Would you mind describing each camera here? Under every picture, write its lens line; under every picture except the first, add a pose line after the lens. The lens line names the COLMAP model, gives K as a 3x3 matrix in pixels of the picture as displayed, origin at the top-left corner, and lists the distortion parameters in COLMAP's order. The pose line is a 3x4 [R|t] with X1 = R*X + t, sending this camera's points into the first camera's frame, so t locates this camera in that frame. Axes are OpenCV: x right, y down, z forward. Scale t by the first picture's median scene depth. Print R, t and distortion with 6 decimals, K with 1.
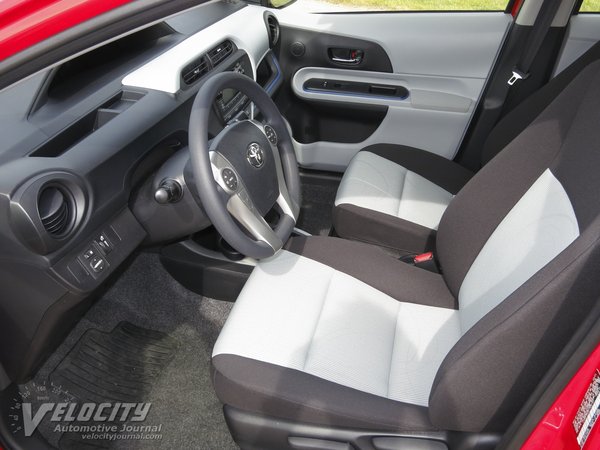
lens RADIAL K [[559.2, 0, 300.0], [0, 559.2, 225.0], [0, 0, 1]] dist [-0.052508, -0.004477]
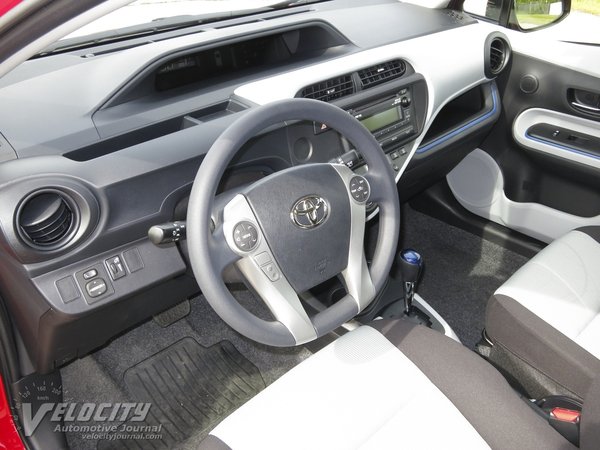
lens RADIAL K [[559.2, 0, 300.0], [0, 559.2, 225.0], [0, 0, 1]] dist [-0.052508, -0.004477]
pose [[0.839894, 0.259726, -0.476571, 0.187033], [-0.268587, 0.961911, 0.050881, -0.097069], [0.471634, 0.085266, 0.877662, 0.226112]]
